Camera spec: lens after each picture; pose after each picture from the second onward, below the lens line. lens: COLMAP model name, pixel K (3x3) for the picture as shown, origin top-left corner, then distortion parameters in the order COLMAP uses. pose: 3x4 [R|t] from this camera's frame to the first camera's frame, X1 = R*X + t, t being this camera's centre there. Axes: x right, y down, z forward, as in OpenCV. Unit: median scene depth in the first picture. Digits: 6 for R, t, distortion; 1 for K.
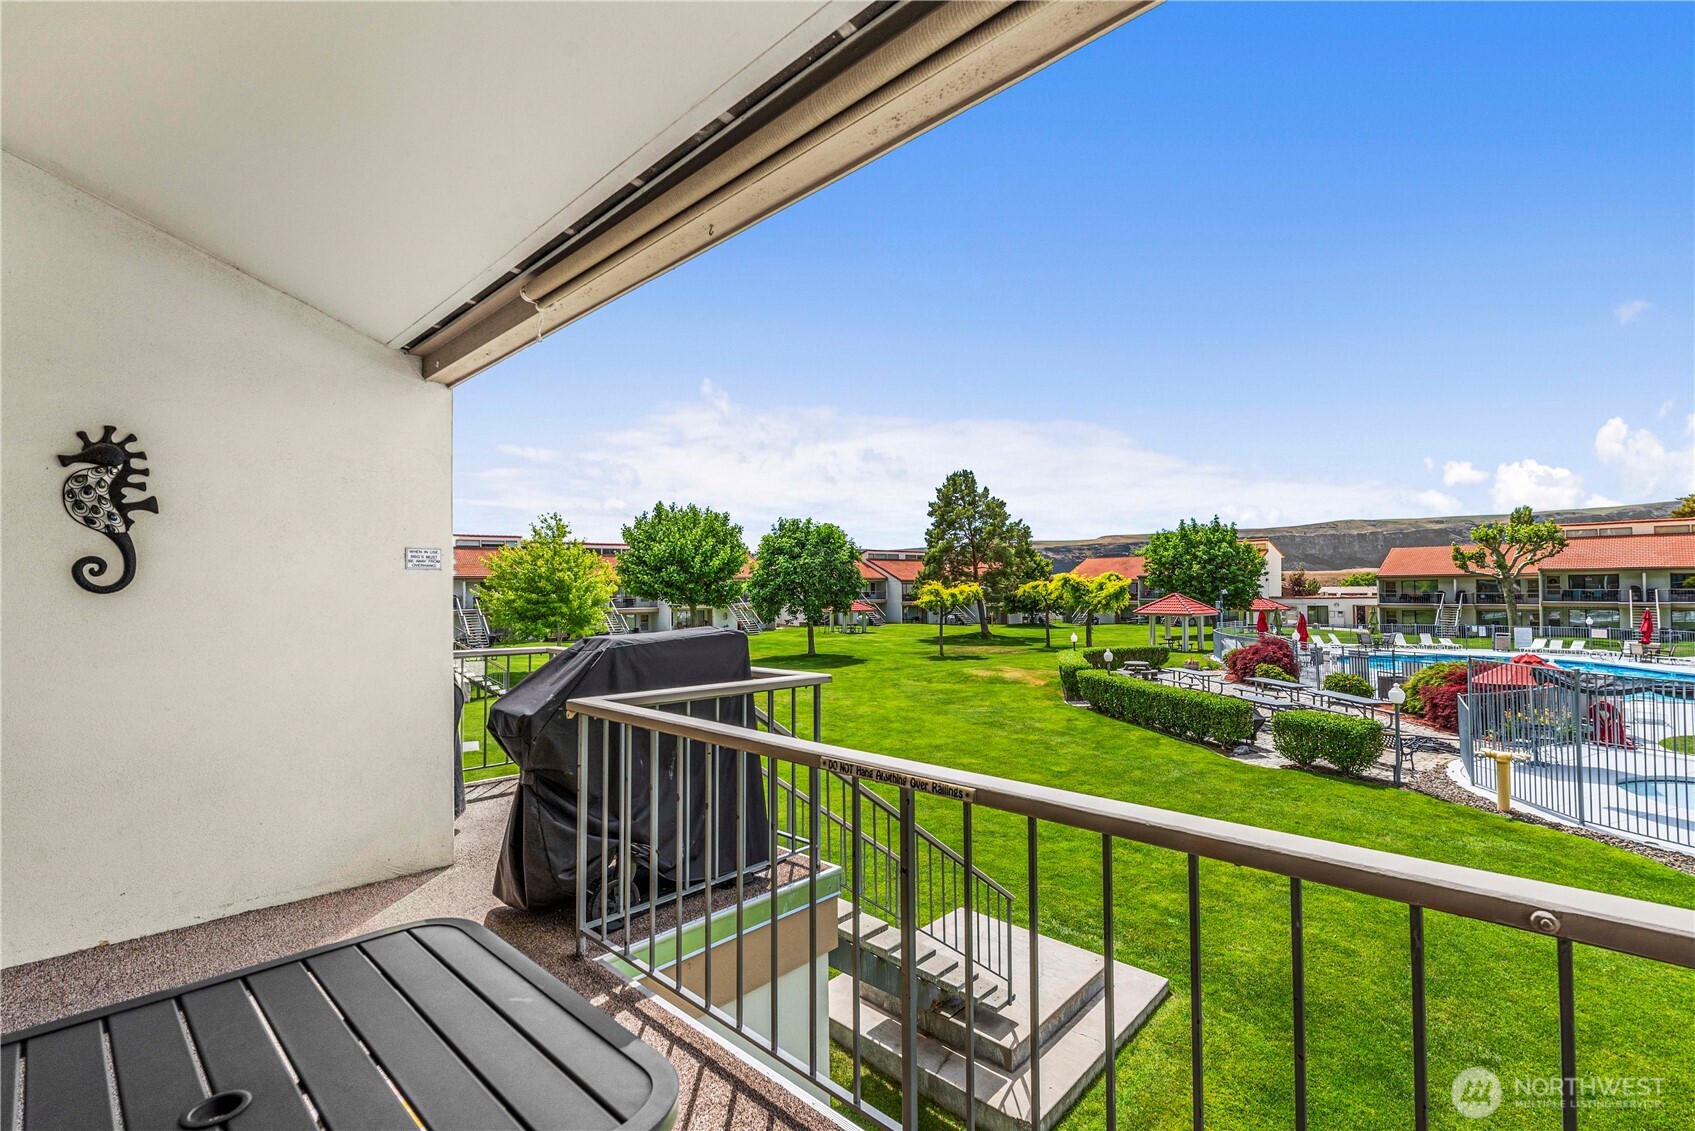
lens RADIAL K [[736.3, 0, 848.6], [0, 736.3, 573.1], [0, 0, 1]] dist [0.001134, -0.000042]
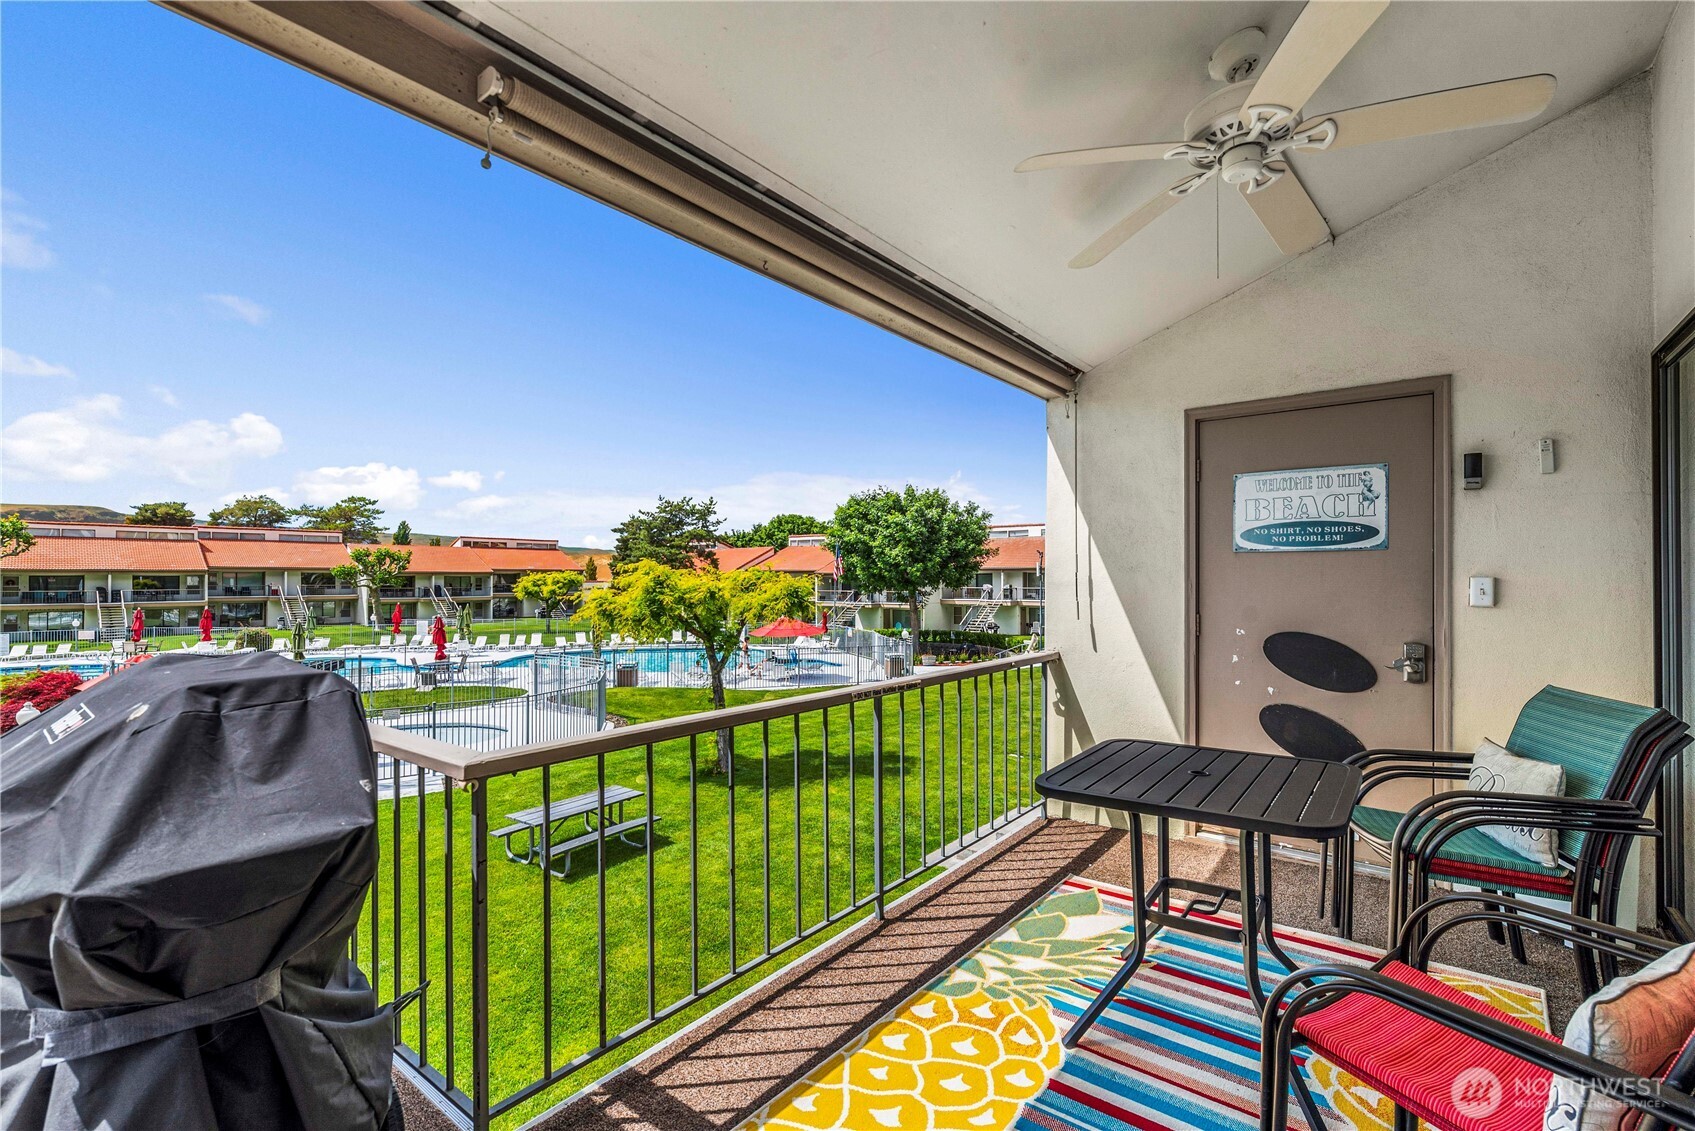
lens RADIAL K [[736.3, 0, 862.1], [0, 736.3, 569.0], [0, 0, 1]] dist [0.001134, -0.000042]
pose [[-0.086854, 0.024350, 0.995923, -0.046779], [-0.016057, 0.999537, -0.025838, 0.001393], [-0.996092, -0.018235, -0.086423, 0.033255]]
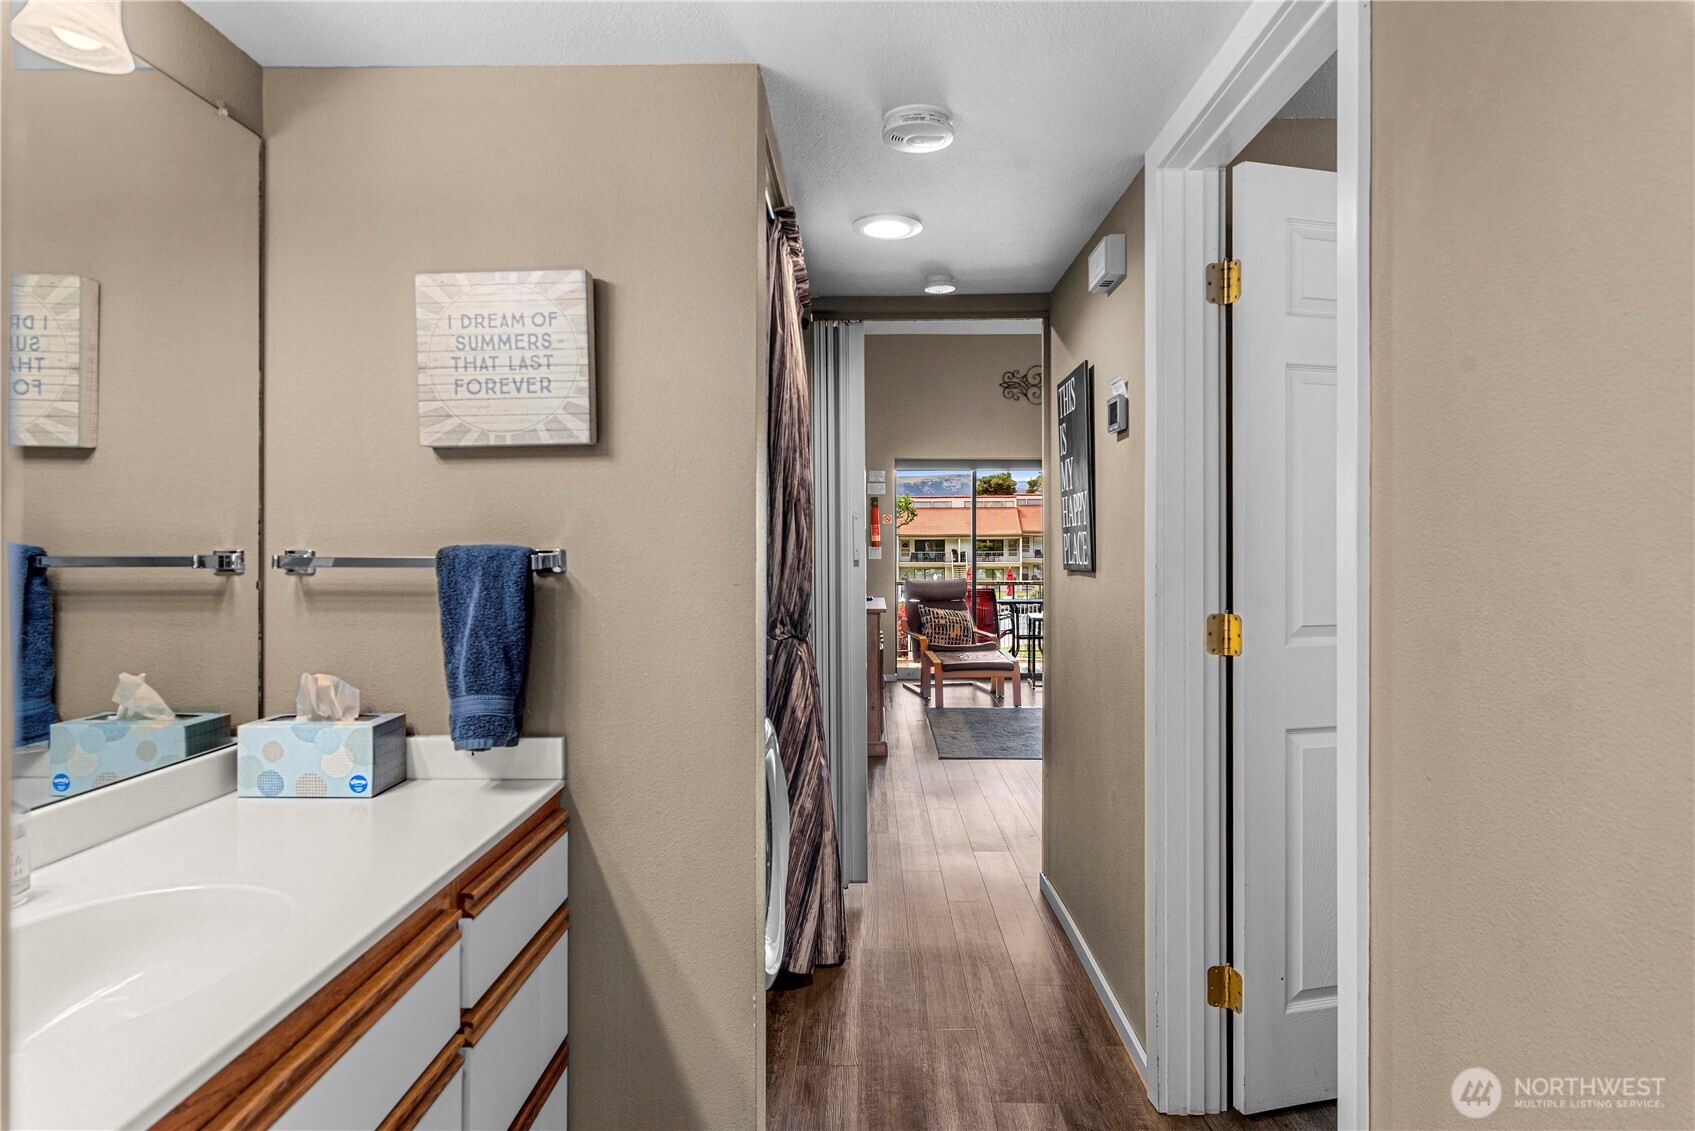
lens RADIAL K [[971.3, 0, 831.8], [0, 971.3, 548.8], [0, 0, 1]] dist [0.002621, -0.001015]
pose [[0.755720, 0.004481, 0.654879, -0.151281], [-0.016942, 0.999776, 0.012709, -0.000684], [-0.654675, -0.020699, 0.755627, -0.093902]]
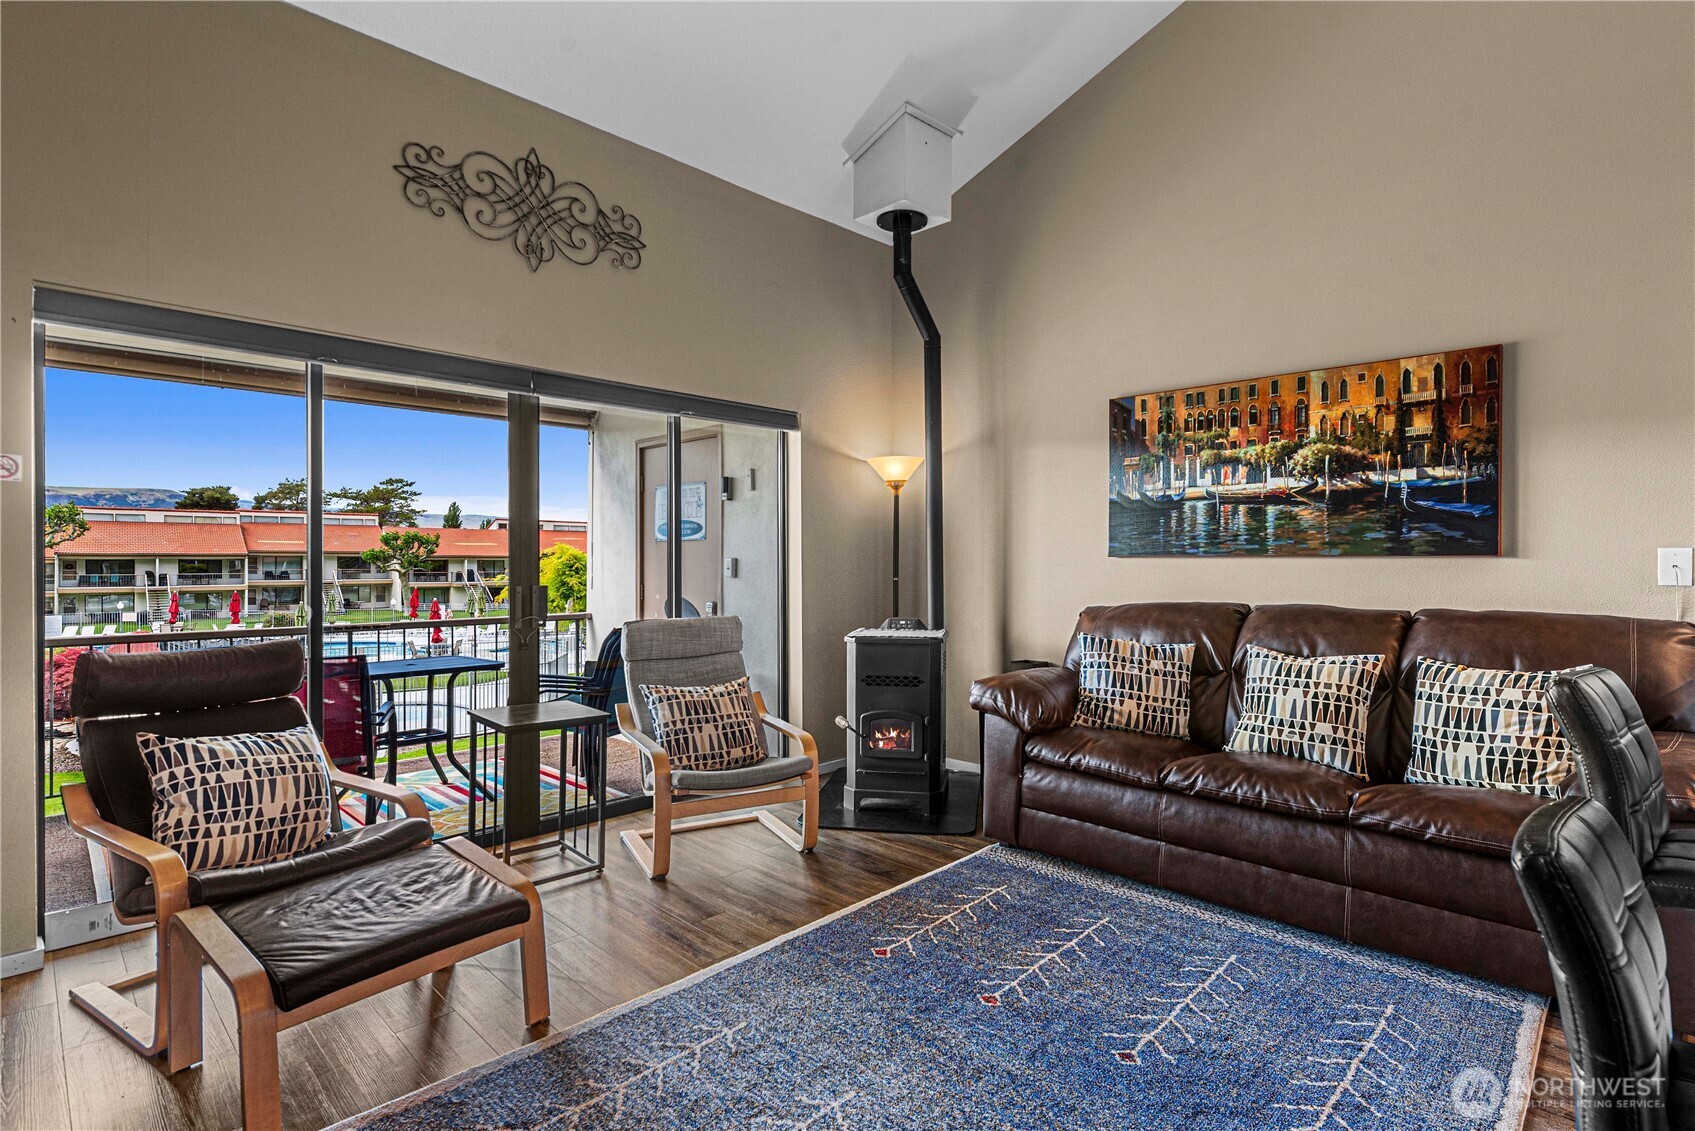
lens RADIAL K [[817.0, 0, 872.4], [0, 817.0, 562.0], [0, 0, 1]] dist [0.002869, -0.002607]
pose [[0.004227, 0.011768, 0.999922, -0.085919], [-0.016620, 0.999793, -0.011696, 0.000982], [-0.999853, -0.016569, 0.004422, -0.028647]]
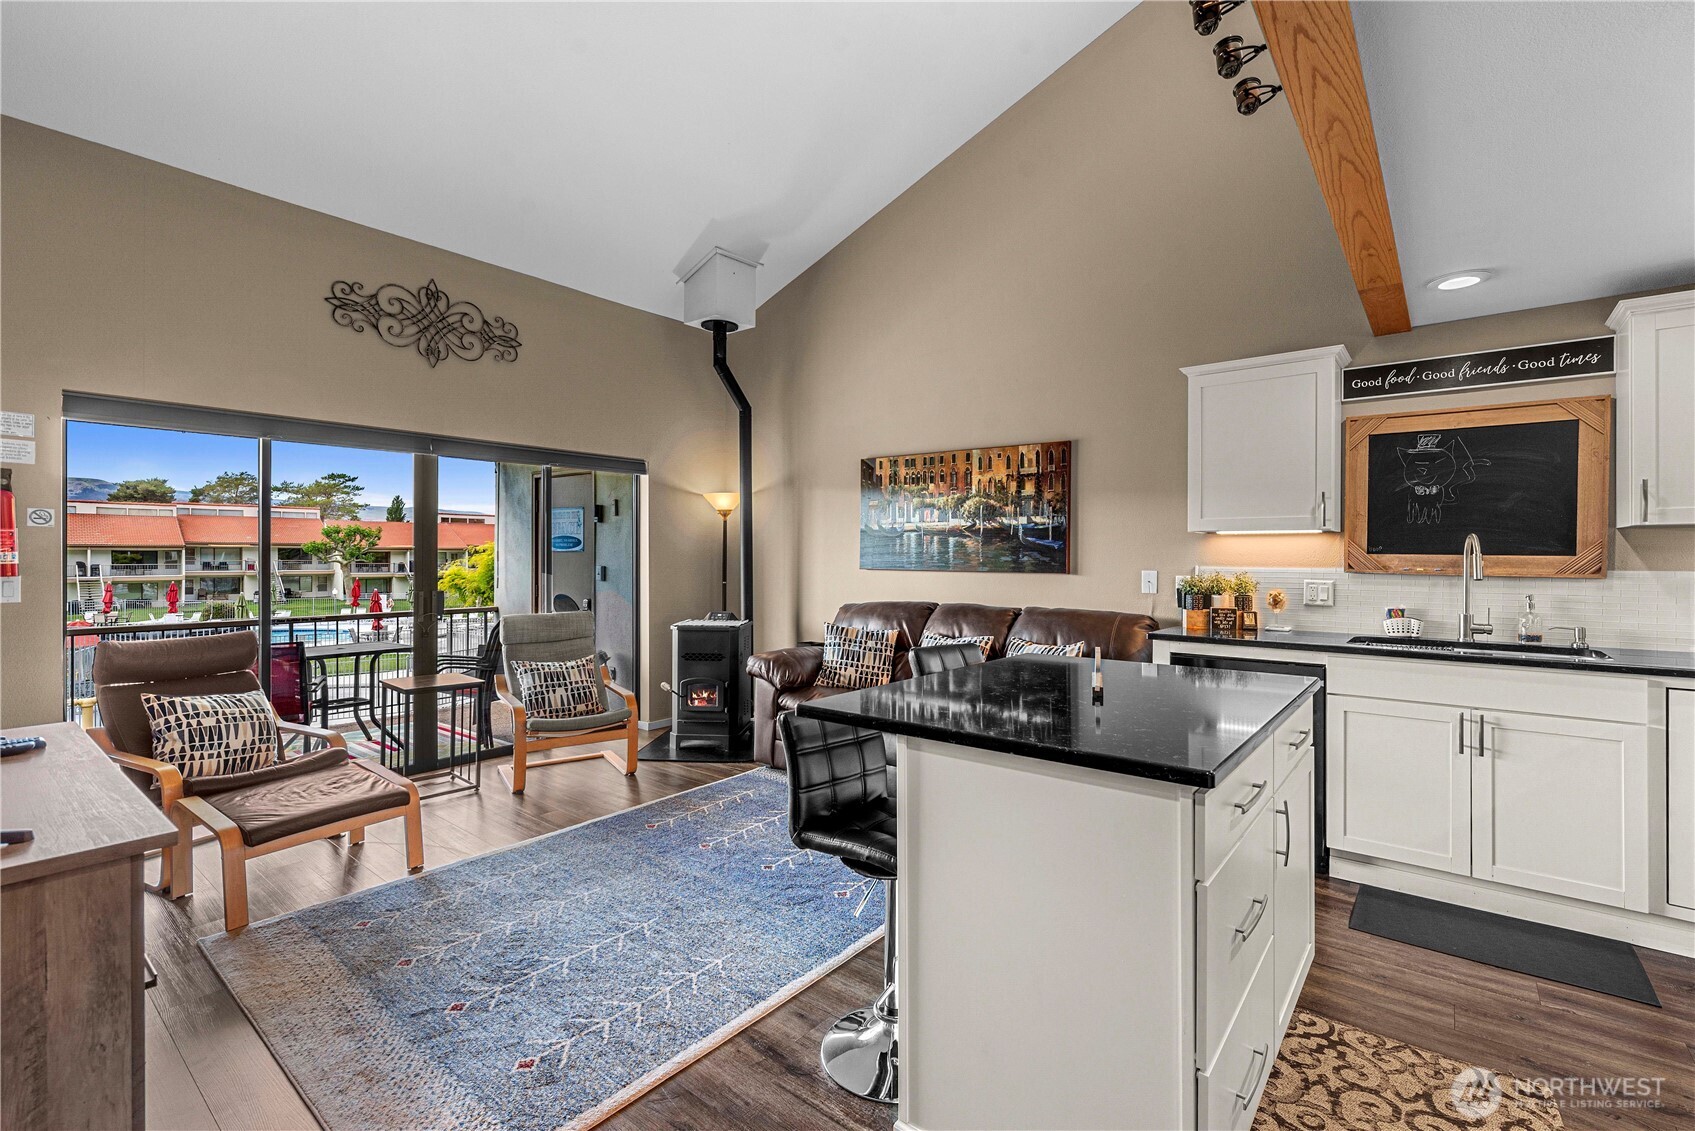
lens RADIAL K [[736.3, 0, 874.6], [0, 736.3, 556.0], [0, 0, 1]] dist [0.001134, -0.000042]
pose [[-0.096968, 0.009140, 0.995246, -0.105597], [-0.019310, 0.999752, -0.011063, -0.001201], [-0.995100, -0.020291, -0.096767, -0.041253]]
